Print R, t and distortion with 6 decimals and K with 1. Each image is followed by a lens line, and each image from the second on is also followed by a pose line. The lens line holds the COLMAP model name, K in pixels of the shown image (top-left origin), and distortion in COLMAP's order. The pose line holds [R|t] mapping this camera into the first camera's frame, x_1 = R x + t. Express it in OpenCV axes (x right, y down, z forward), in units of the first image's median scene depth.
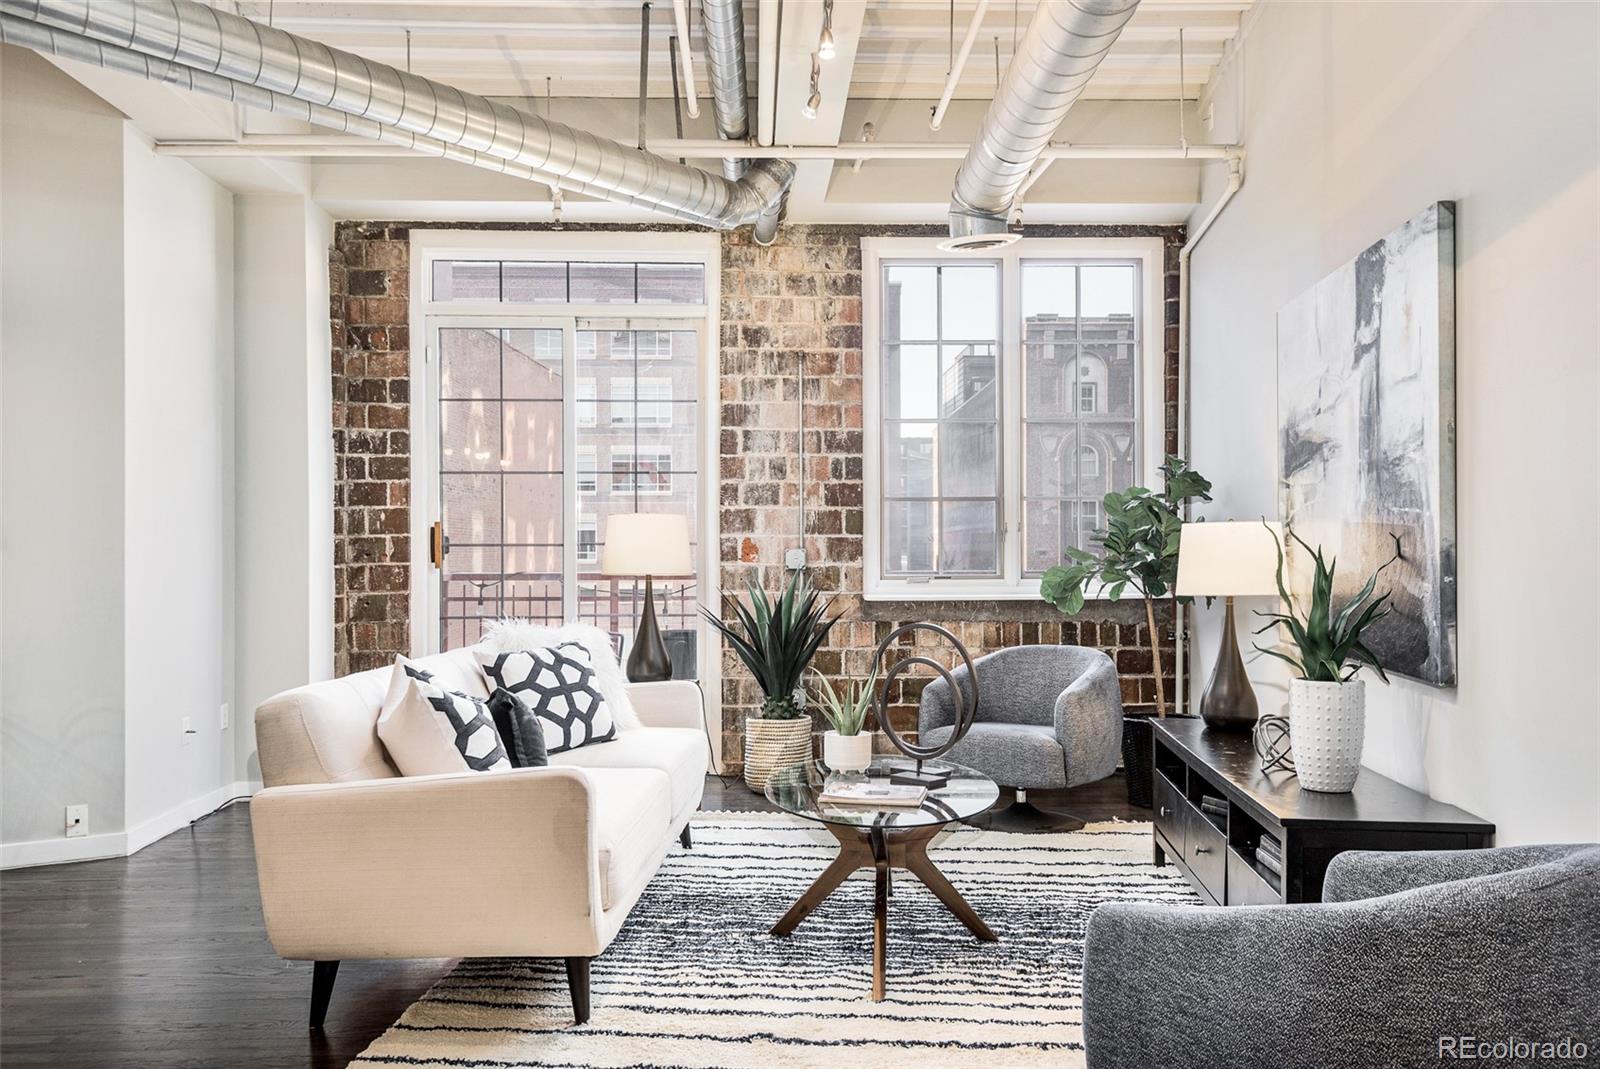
lens RADIAL K [[1315.1, 0, 800.0], [0, 1315.1, 534.5], [0, 0, 1]] dist [0.038822, -0.007829]
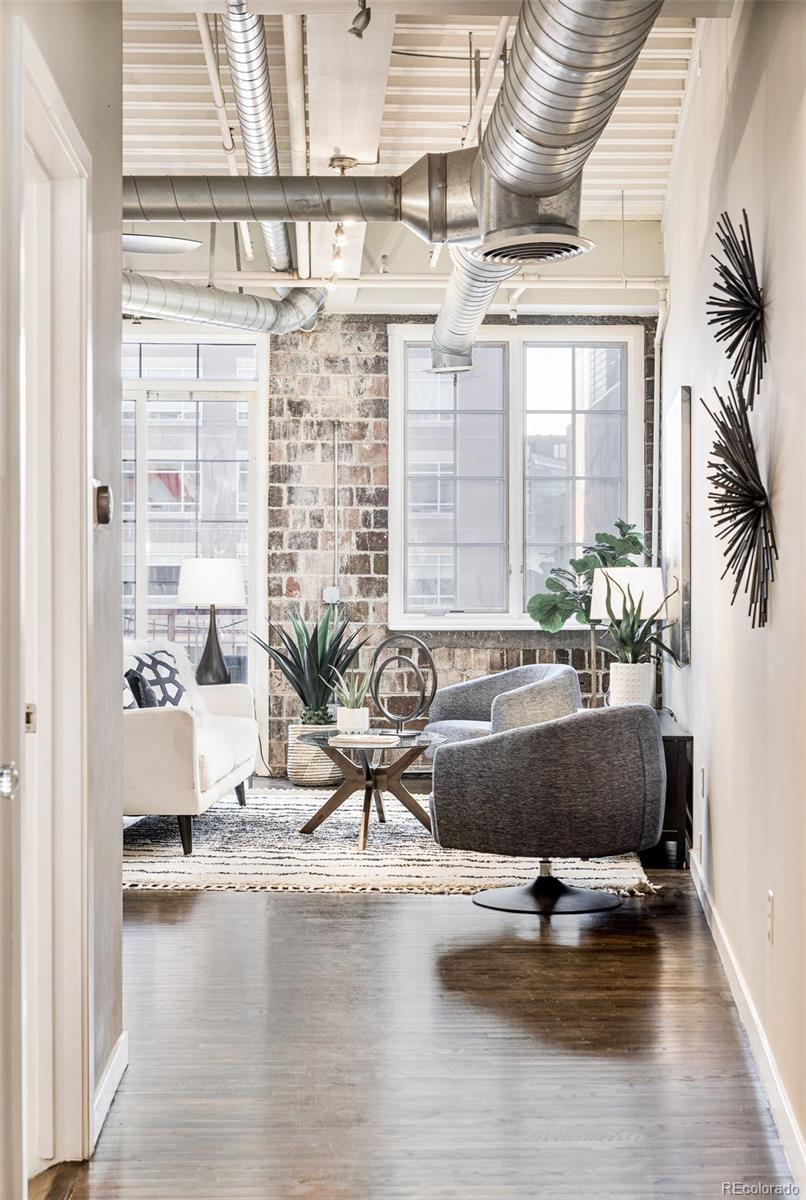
lens RADIAL K [[1867.7, 0, 403.9], [0, 1867.7, 575.8], [0, 0, 1]] dist [-0.023834, -0.025157]
pose [[0.999917, 0.004689, 0.011960, 0.042015], [-0.004711, 0.999987, 0.001873, -0.002248], [-0.011951, -0.001930, 0.999927, -0.689587]]
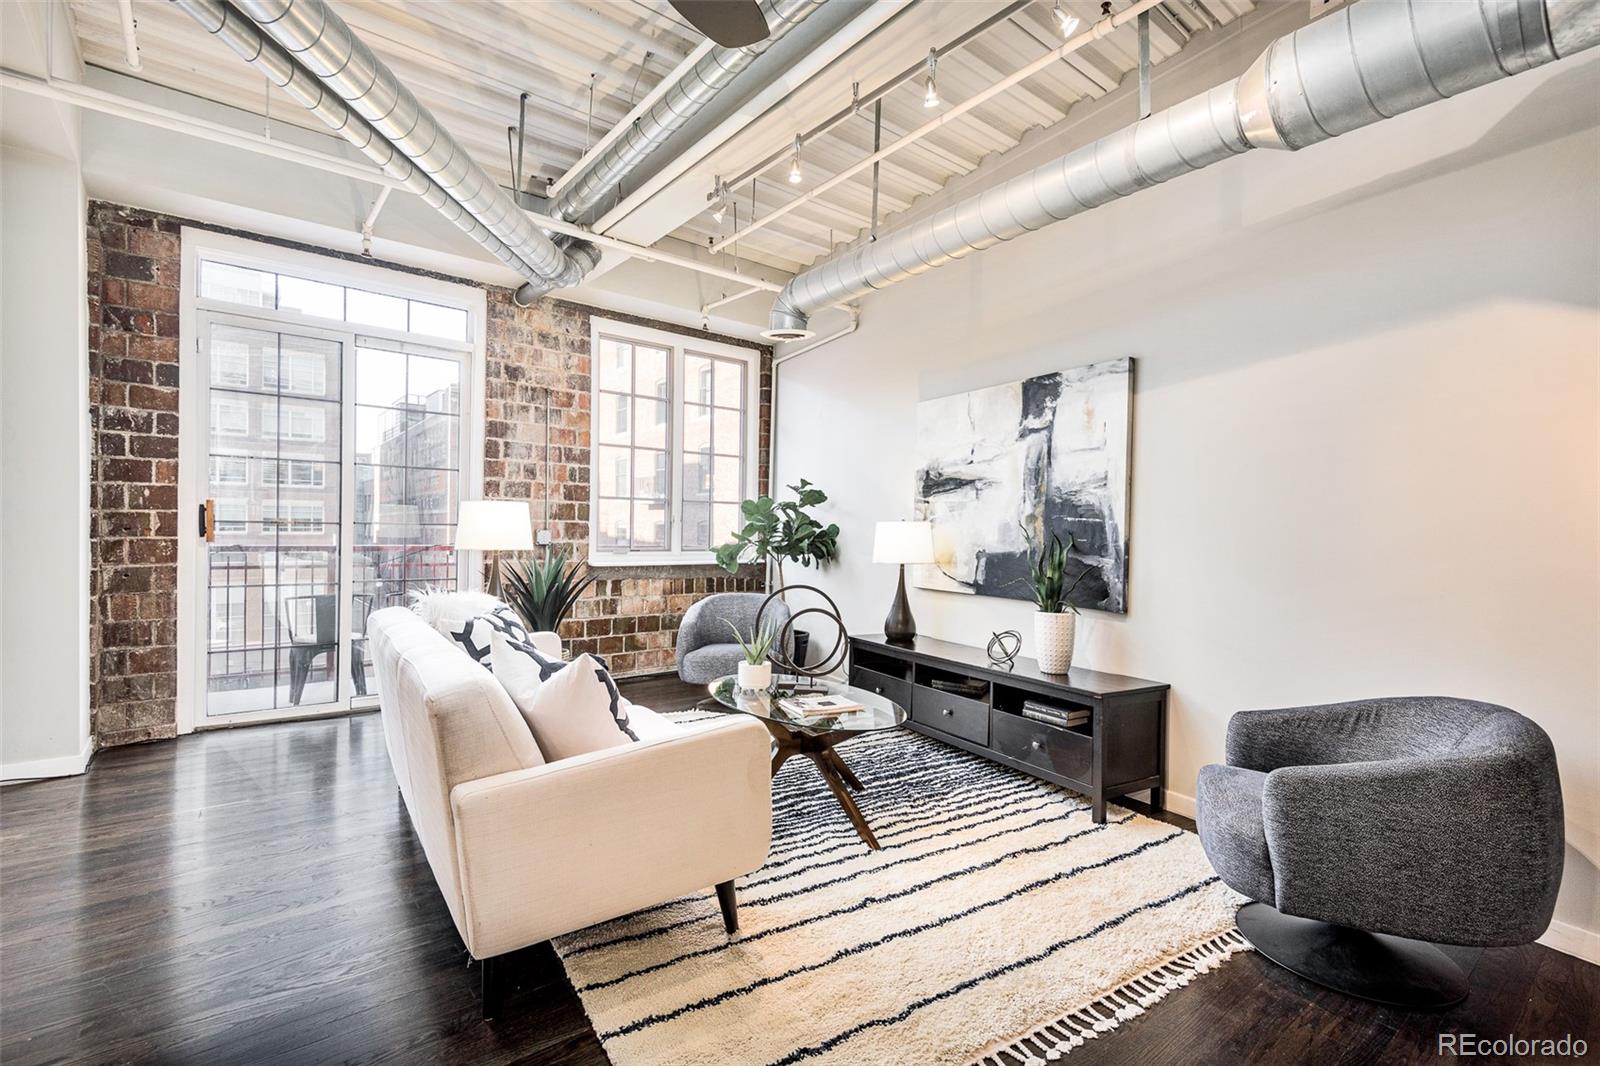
lens RADIAL K [[731.9, 0, 814.2], [0, 731.9, 538.4], [0, 0, 1]] dist [0.038969, -0.024840]
pose [[0.798603, 0.009943, 0.601776, -0.242401], [-0.024159, 0.999587, 0.015545, 0.000685], [-0.601373, -0.026953, 0.798513, 0.202957]]
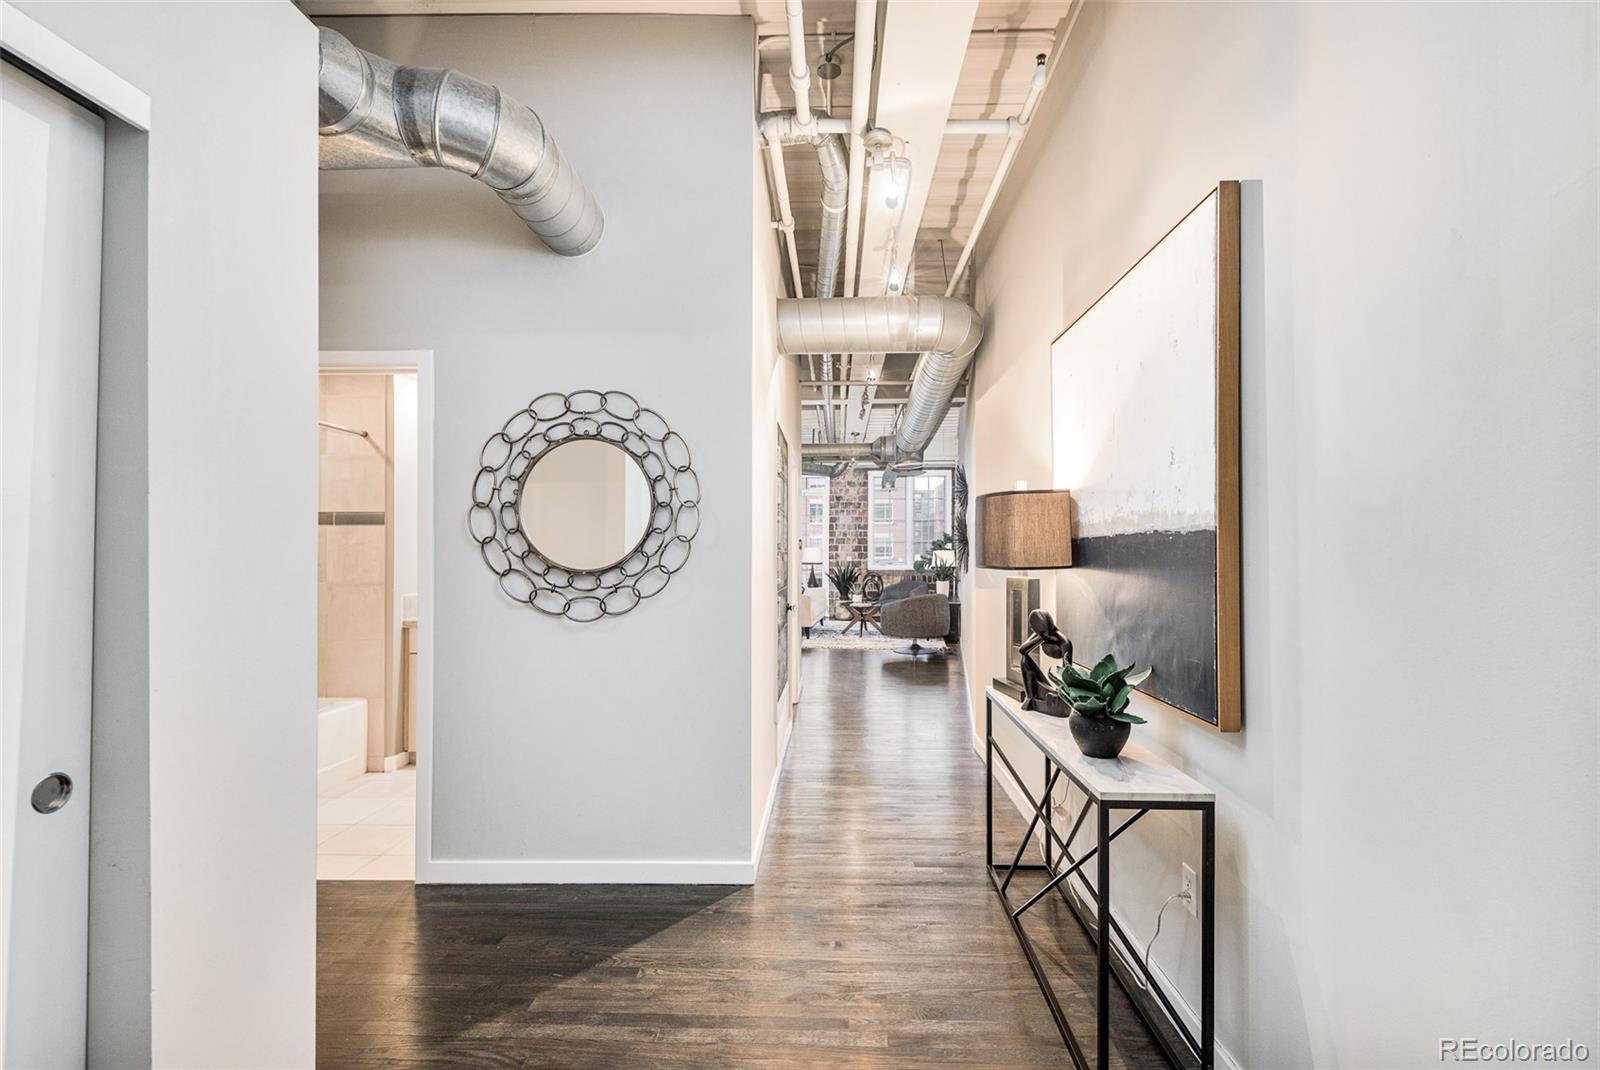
lens RADIAL K [[709.9, 0, 817.3], [0, 709.9, 550.6], [0, 0, 1]] dist [0.000215, 0.000000]
pose [[0.997837, 0.004502, -0.065590, 0.037368], [-0.004006, 0.999962, 0.007702, -0.018767], [0.065622, -0.007422, 0.997817, -0.989968]]
